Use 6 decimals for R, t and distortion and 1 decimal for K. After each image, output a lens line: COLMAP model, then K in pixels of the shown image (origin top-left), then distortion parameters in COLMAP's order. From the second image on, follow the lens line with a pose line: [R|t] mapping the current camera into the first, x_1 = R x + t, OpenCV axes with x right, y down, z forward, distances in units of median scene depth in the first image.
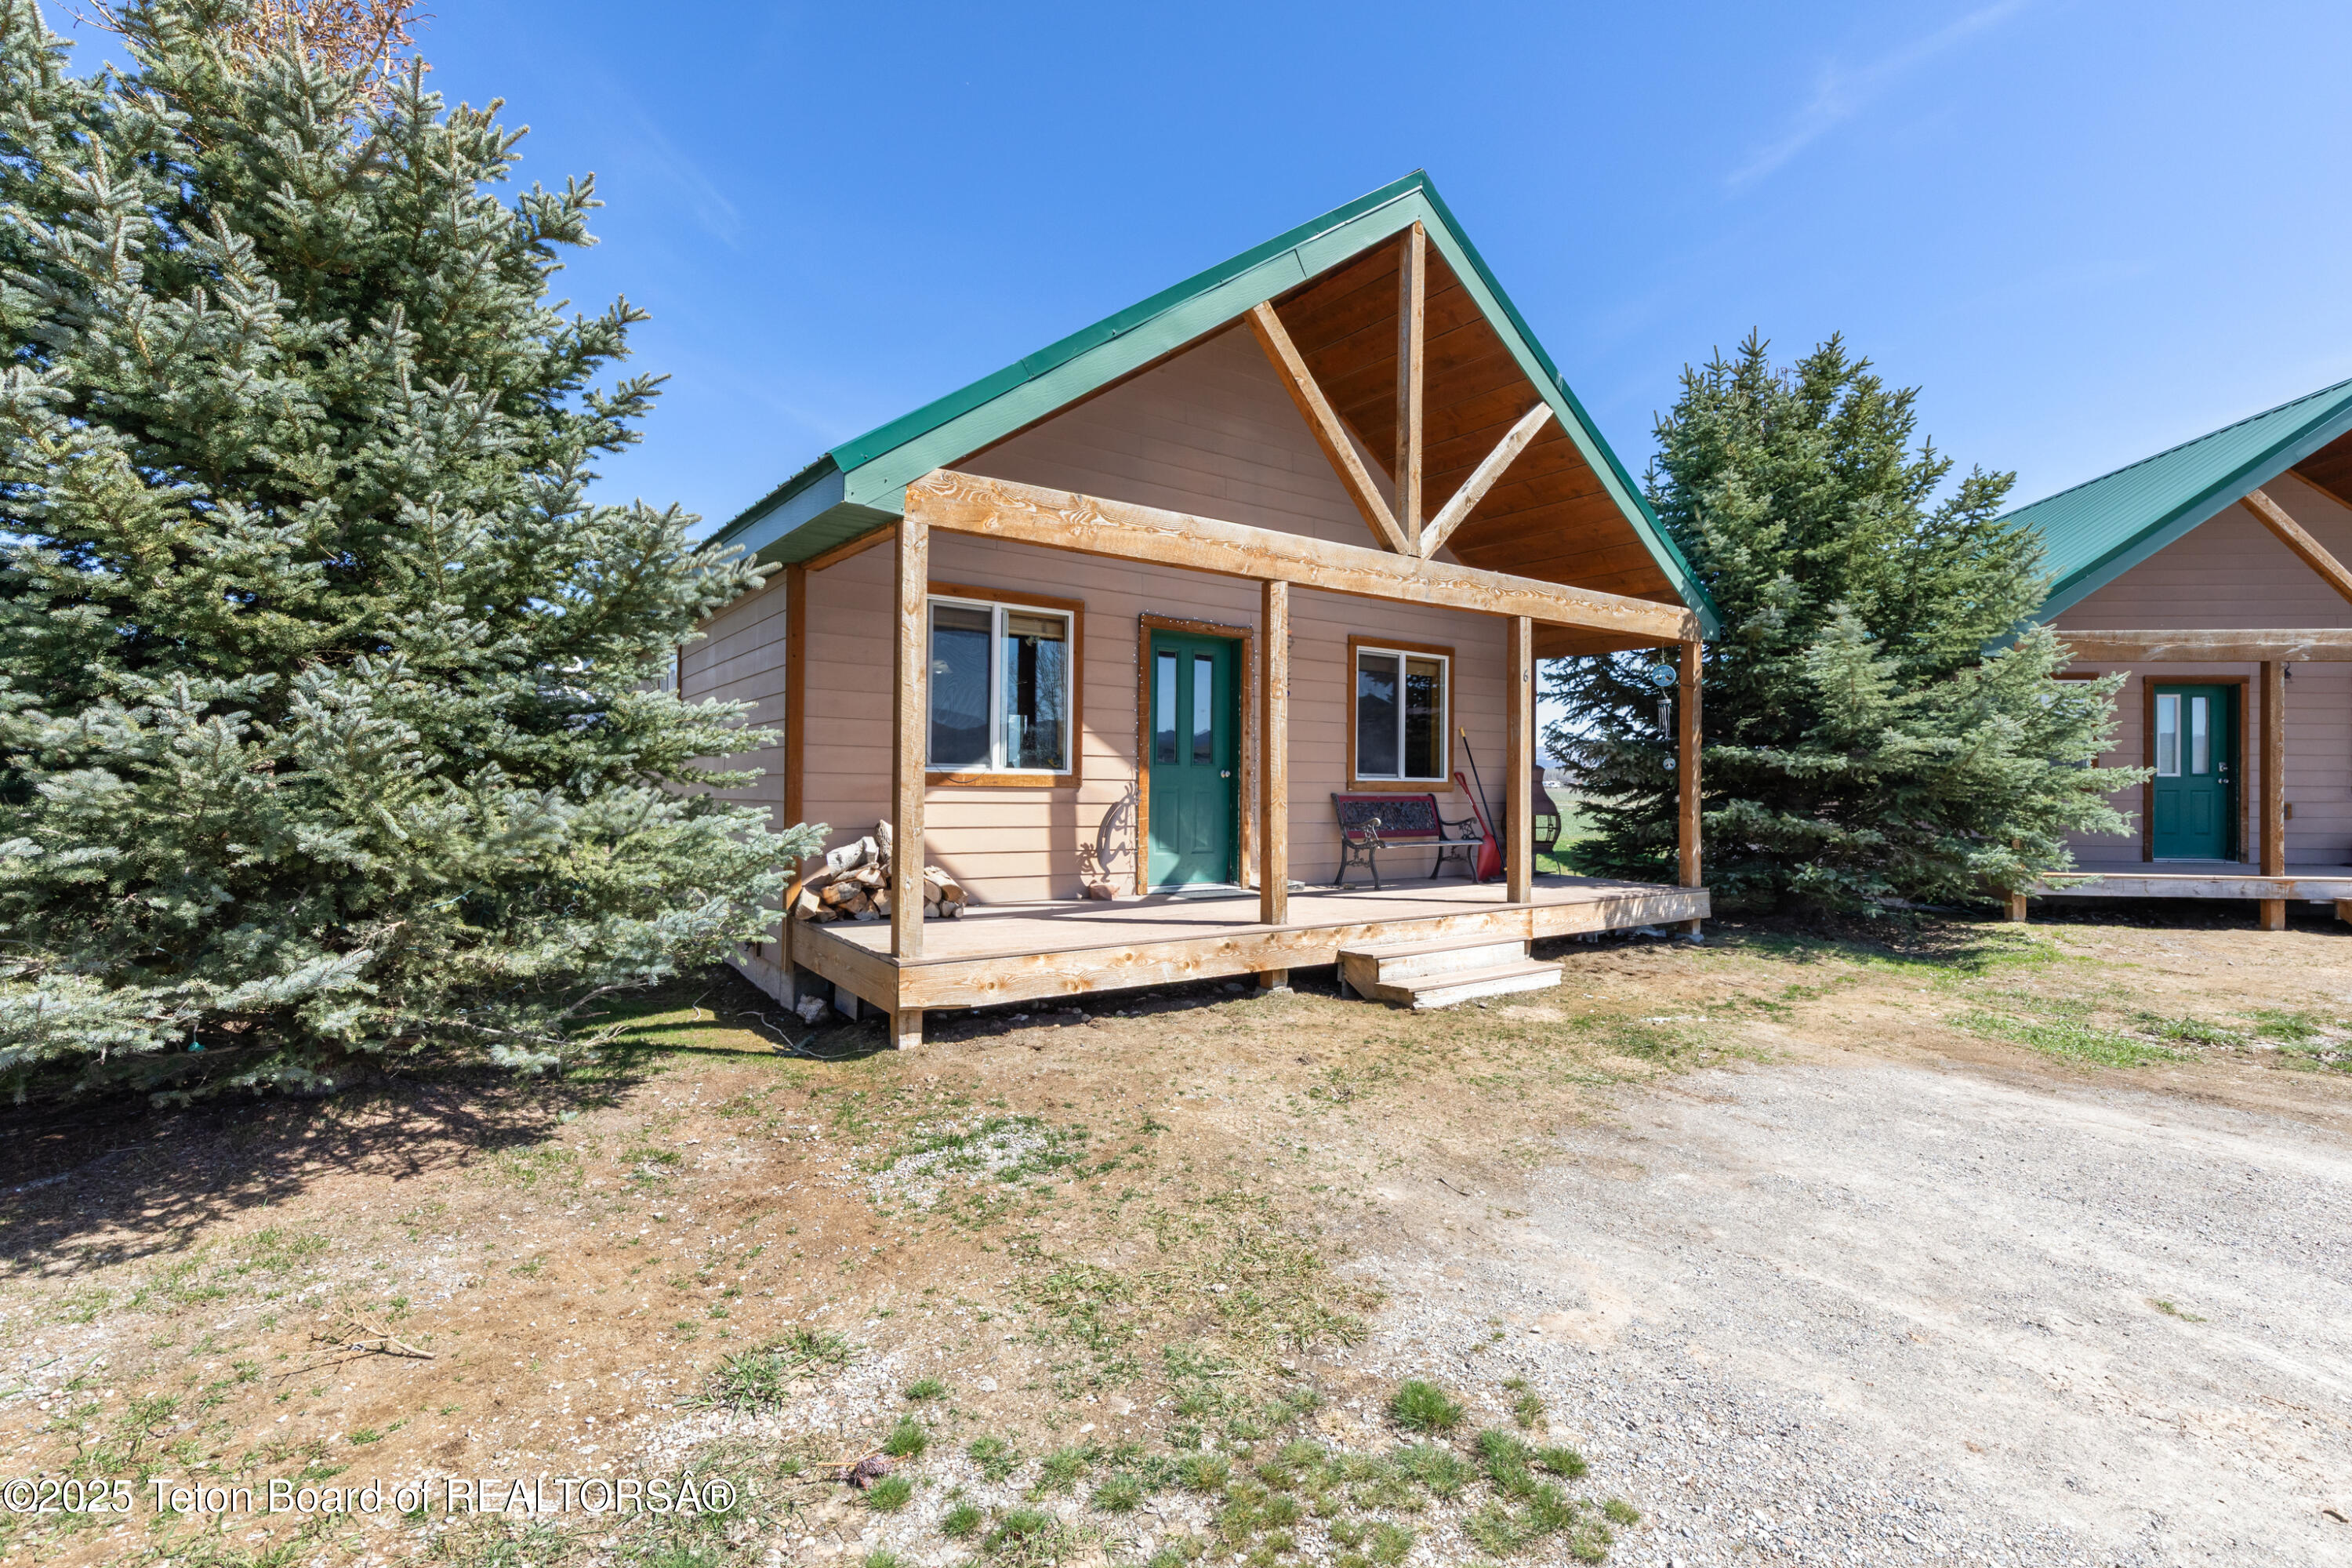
lens RADIAL K [[1060.2, 0, 1192.5], [0, 1060.2, 780.3], [0, 0, 1]] dist [0.000569, -0.000460]
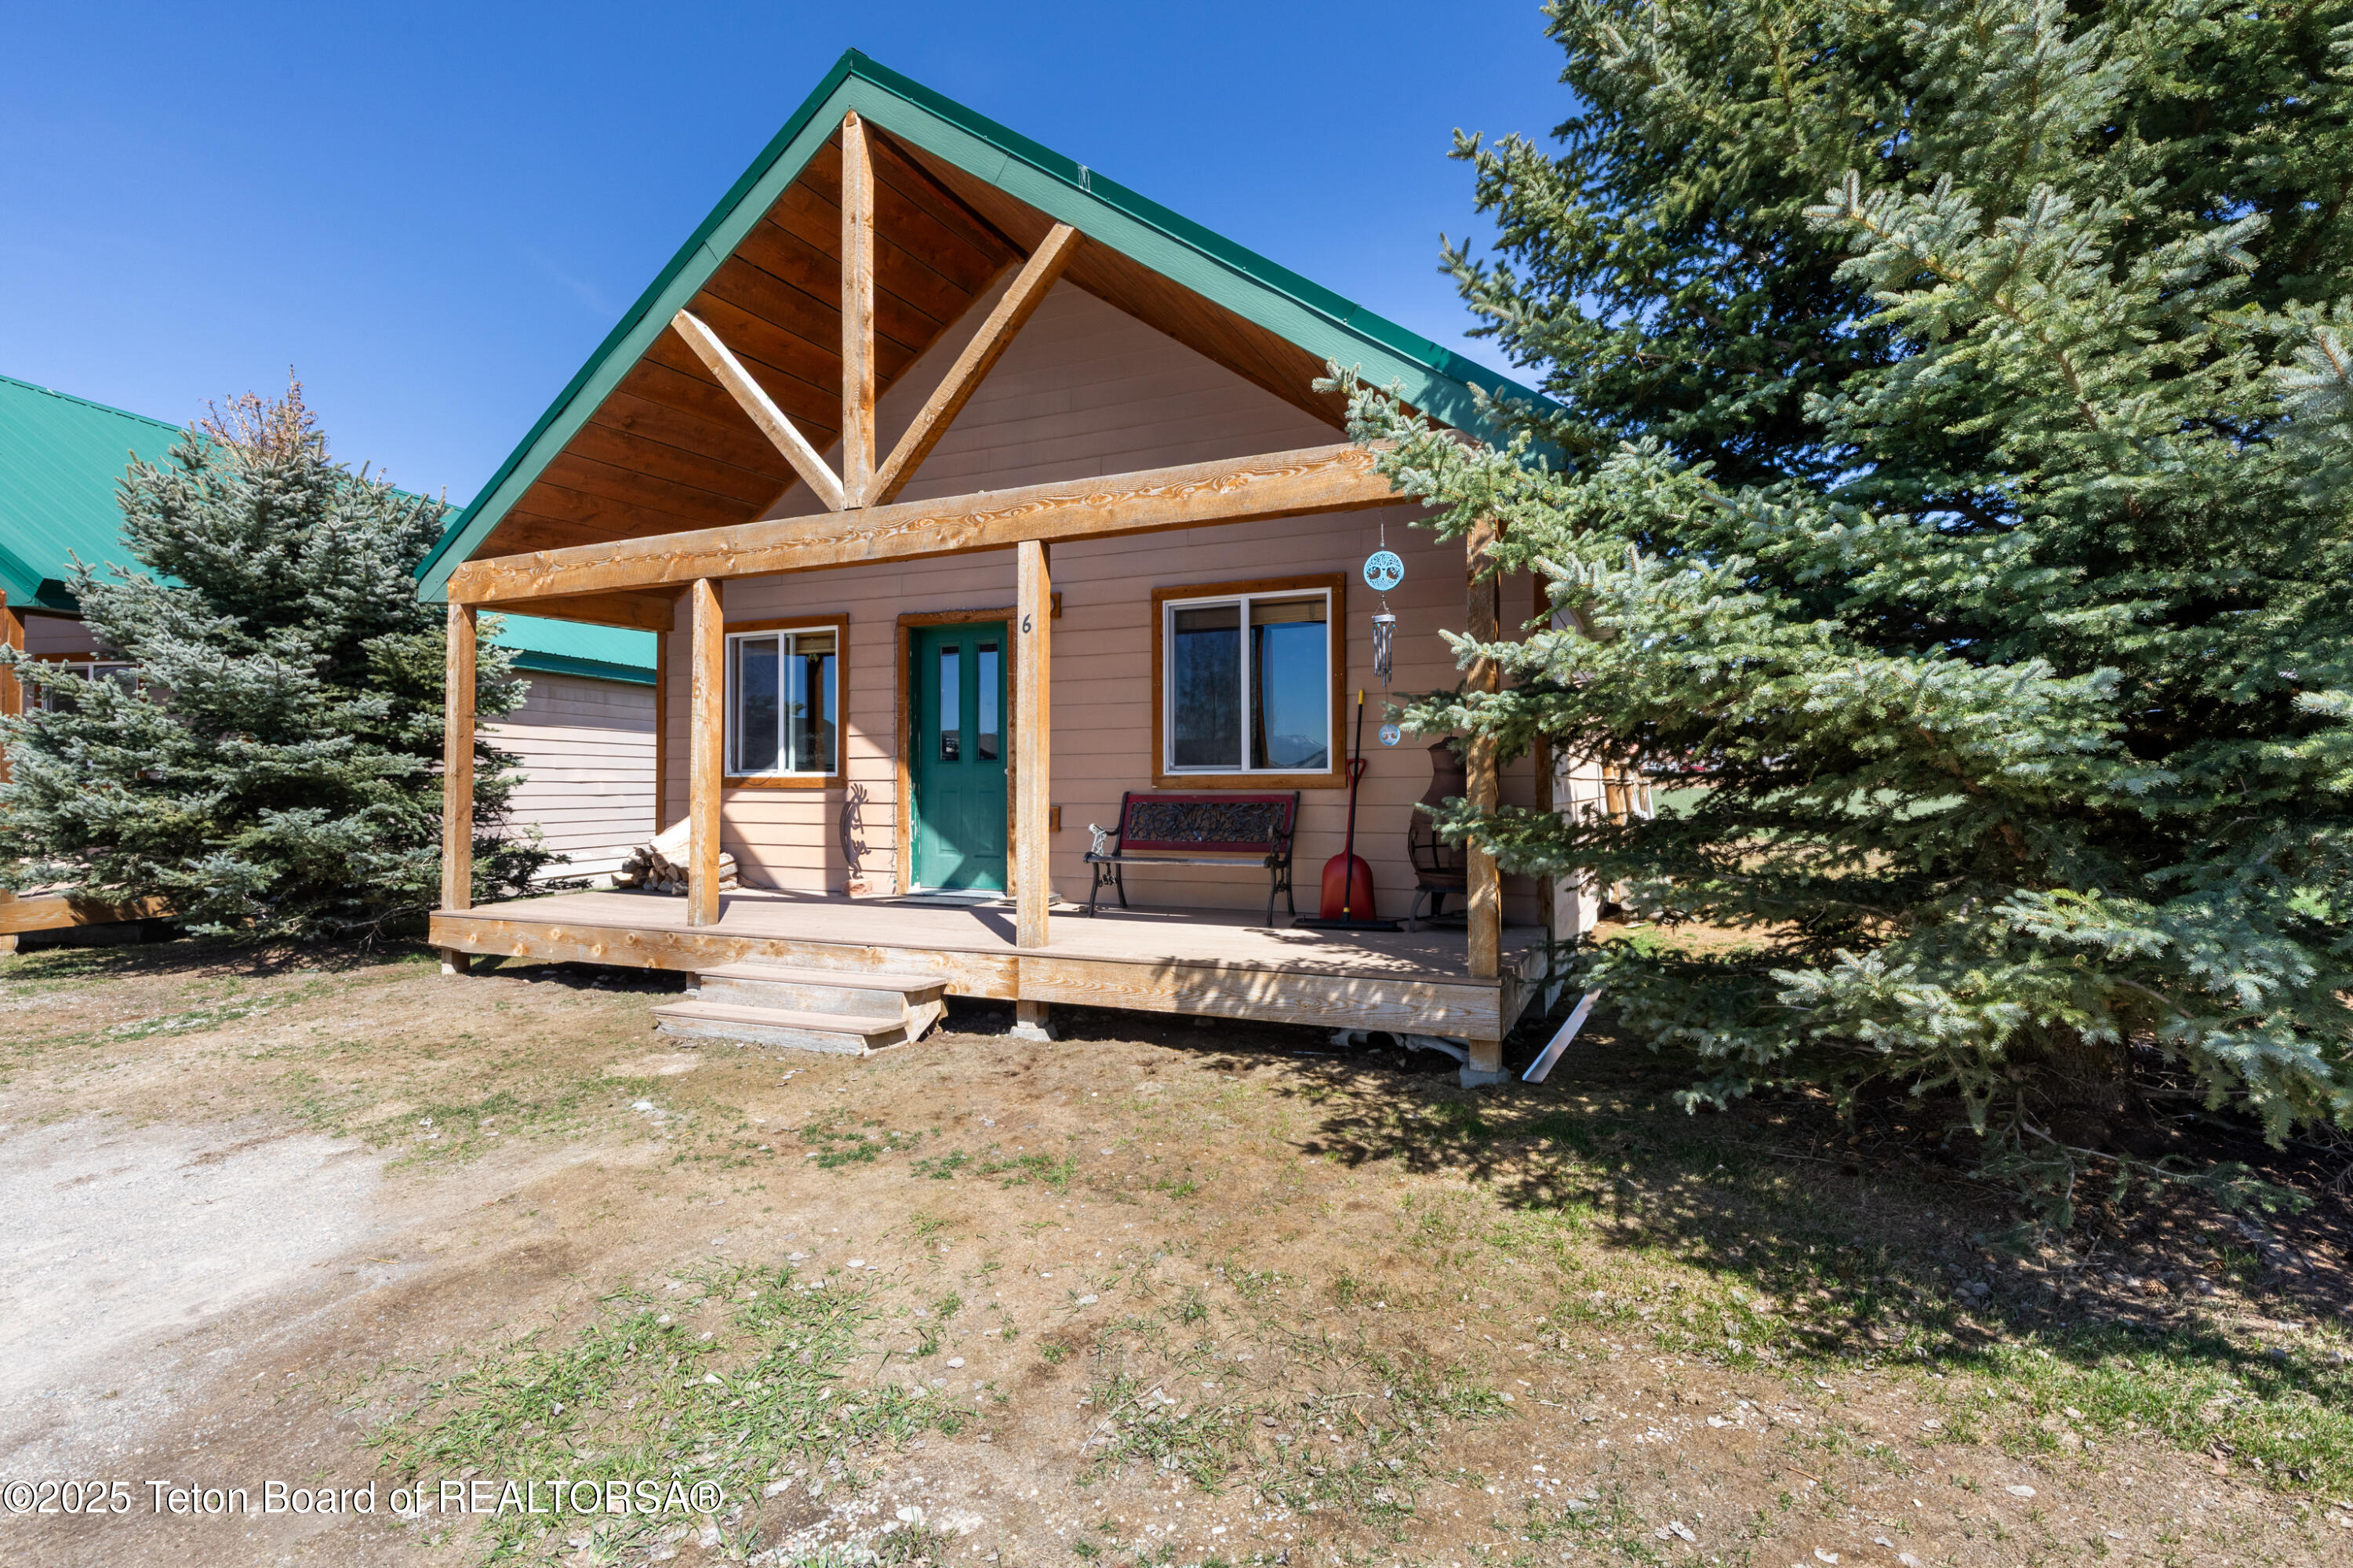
lens RADIAL K [[1060.7, 0, 1193.1], [0, 1060.7, 780.3], [0, 0, 1]] dist [0.000569, -0.000460]
pose [[0.521564, -0.012900, -0.853114, 0.993709], [0.014629, 0.999874, -0.006176, 0.010851], [0.853087, -0.009259, 0.521687, 0.741524]]
